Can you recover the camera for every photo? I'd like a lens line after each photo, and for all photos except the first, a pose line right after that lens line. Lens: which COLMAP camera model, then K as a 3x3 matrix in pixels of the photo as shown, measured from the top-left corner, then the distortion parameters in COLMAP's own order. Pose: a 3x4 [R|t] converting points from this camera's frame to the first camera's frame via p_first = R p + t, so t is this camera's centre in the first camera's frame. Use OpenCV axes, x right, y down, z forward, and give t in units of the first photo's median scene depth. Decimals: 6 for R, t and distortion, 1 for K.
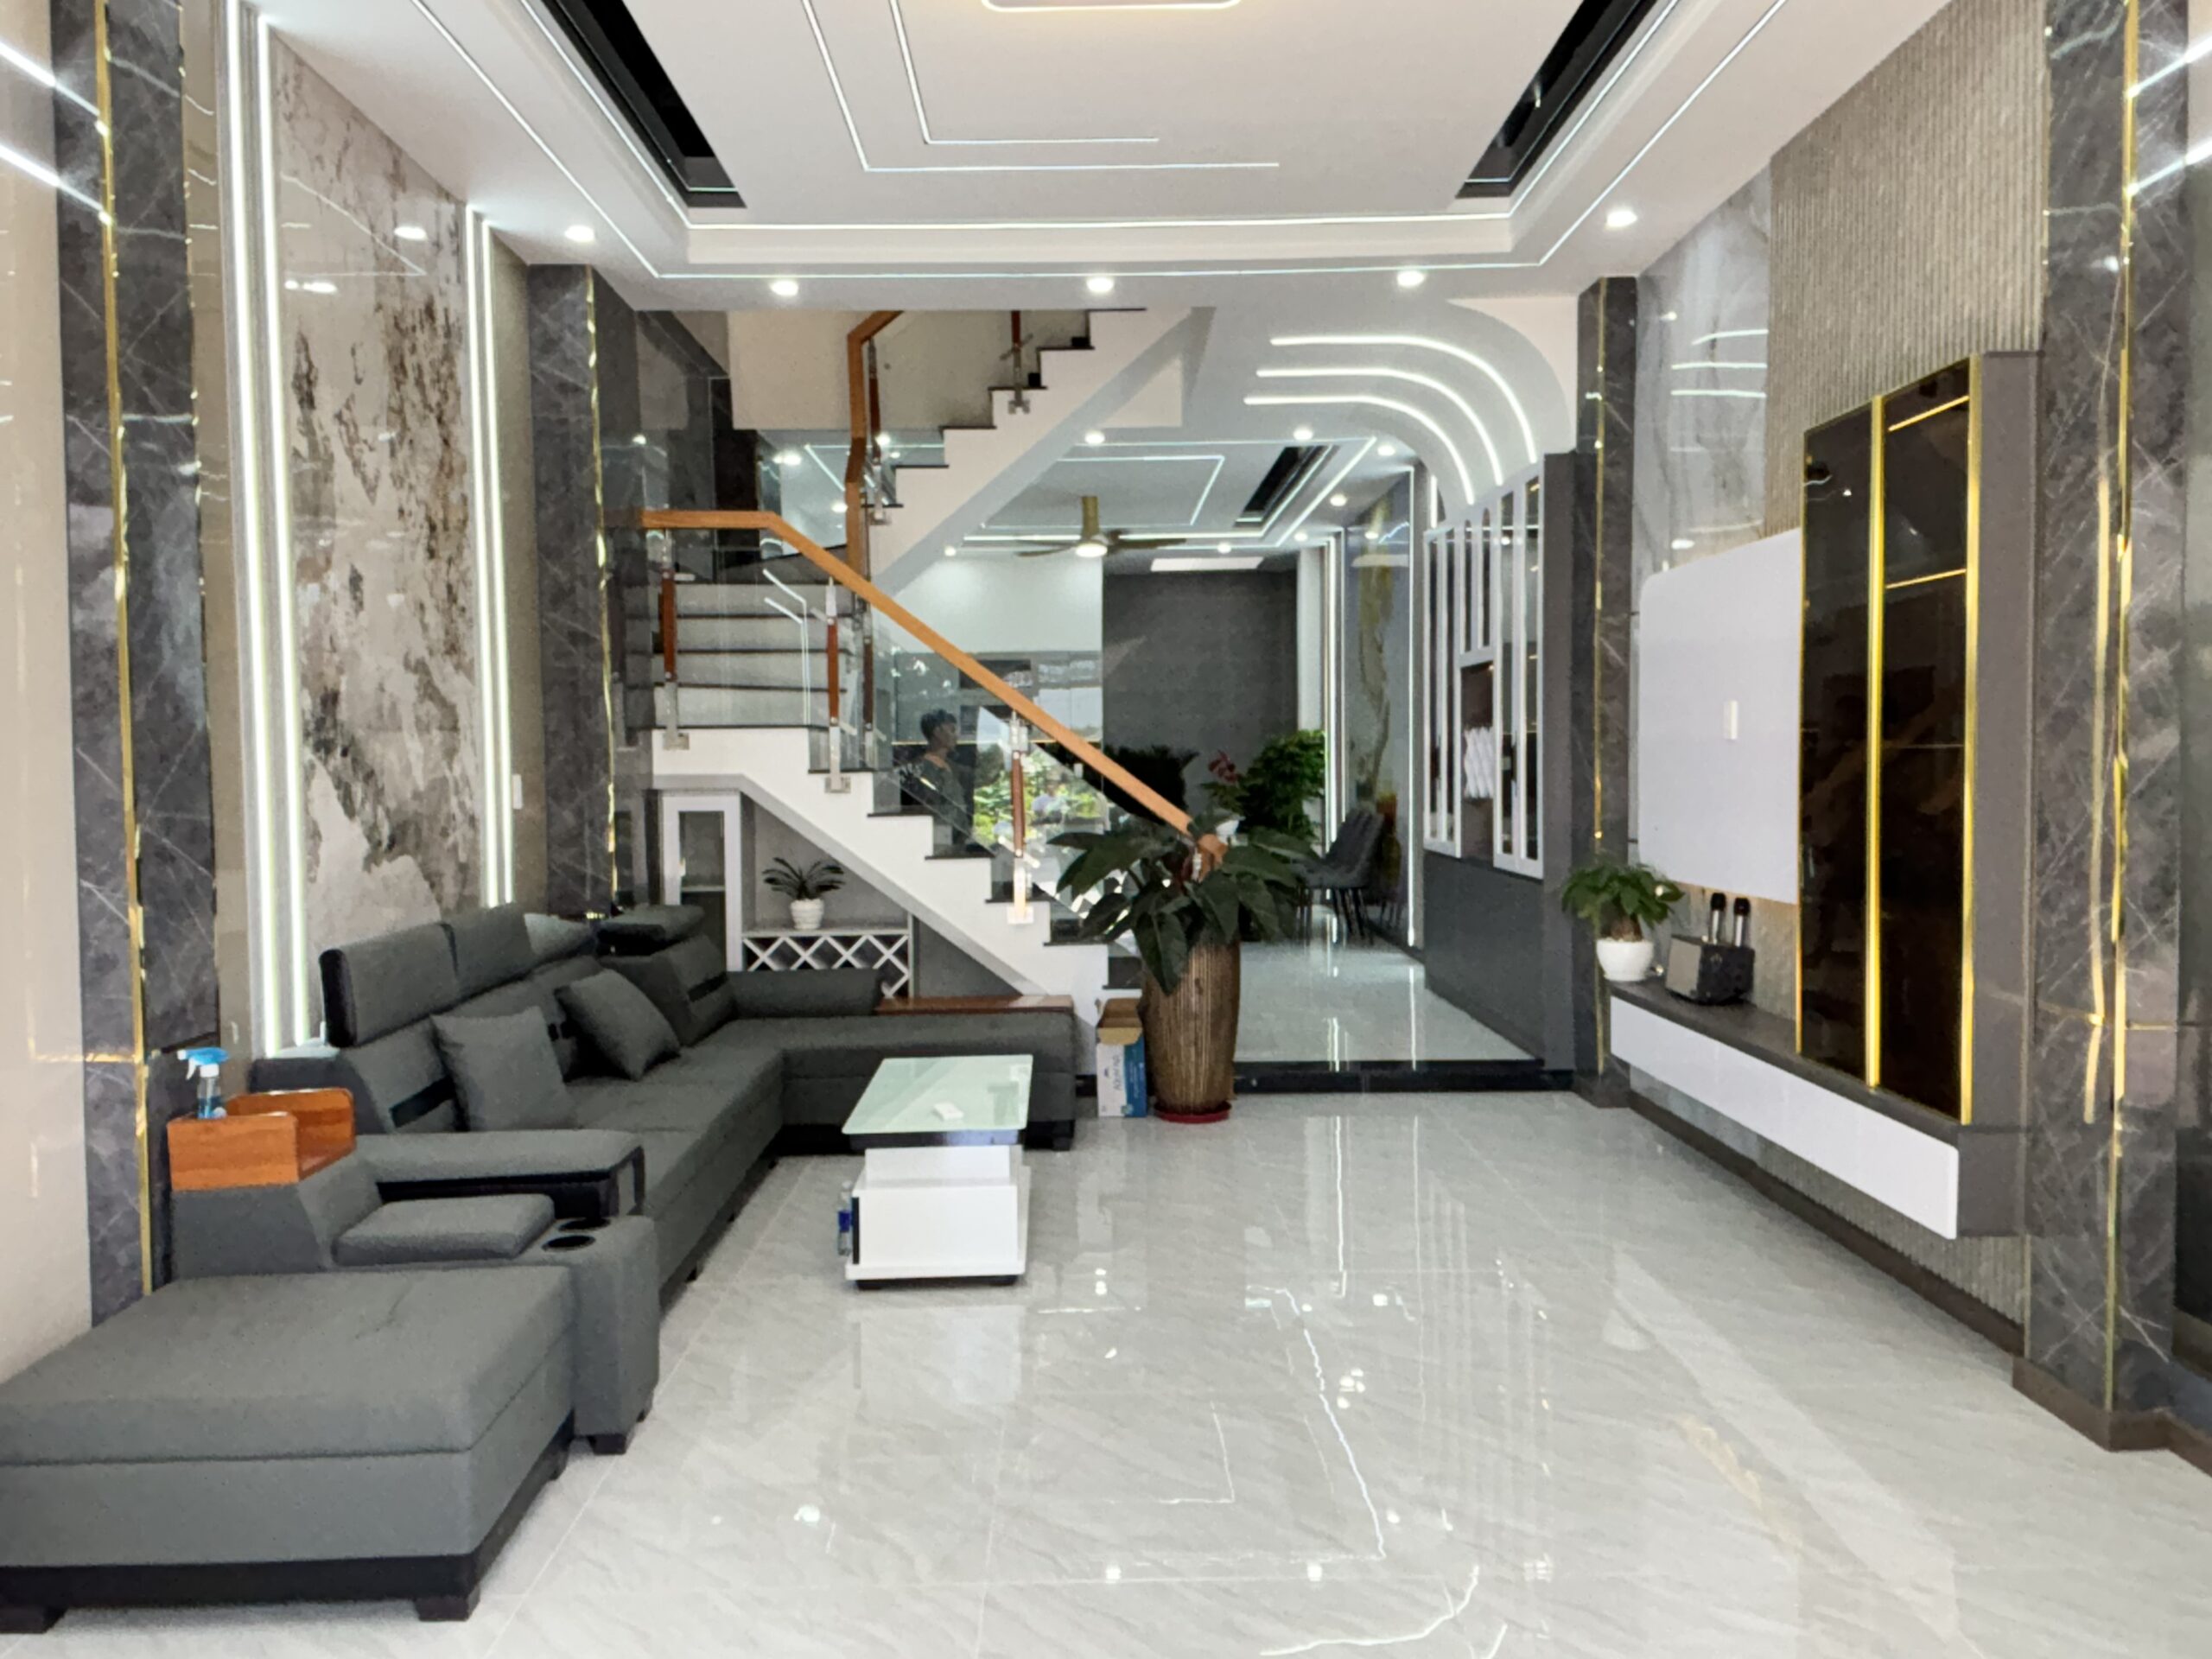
lens RADIAL K [[1485.3, 0, 1106.0], [0, 1485.3, 829.5], [0, 0, 1]] dist [-0.002567, -0.001376]
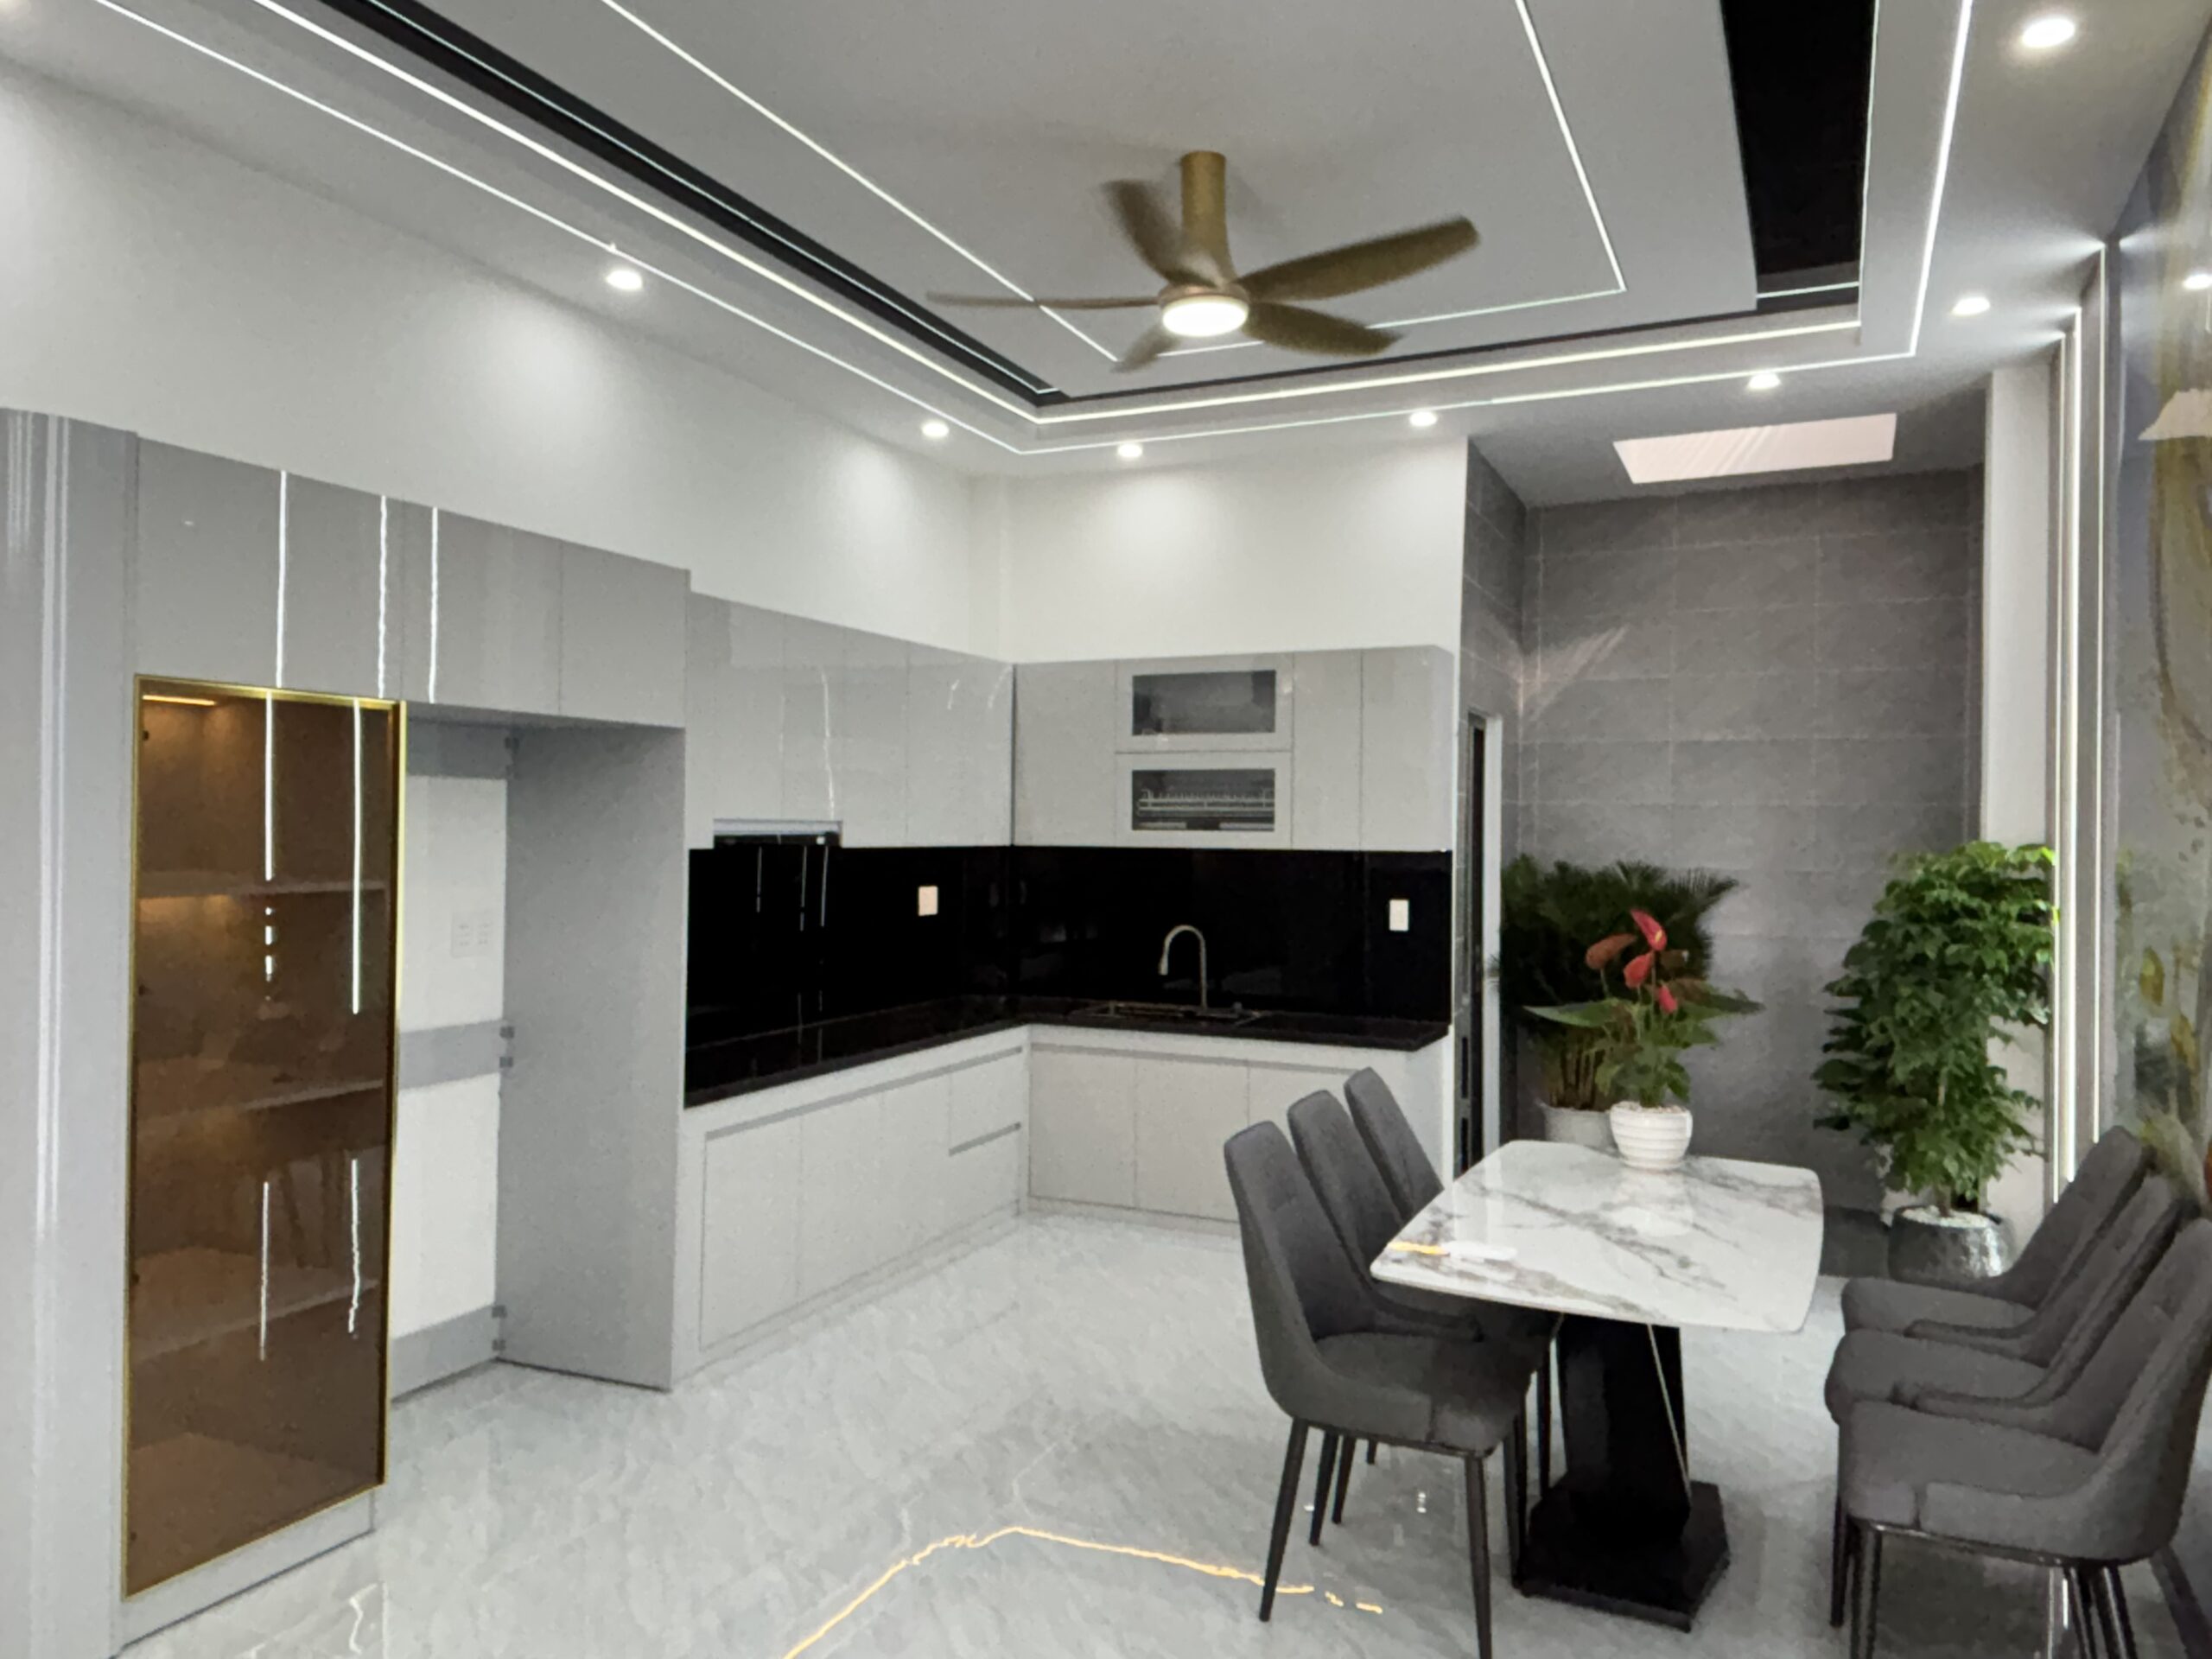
lens RADIAL K [[1511.3, 0, 1106.1], [0, 1511.3, 779.8], [0, 0, 1]] dist [-0.003331, -0.001463]
pose [[0.896881, 0.013148, -0.442077, 0.101800], [-0.044897, 0.997101, -0.061431, -0.049808], [0.439988, 0.074944, 0.894871, 0.560266]]
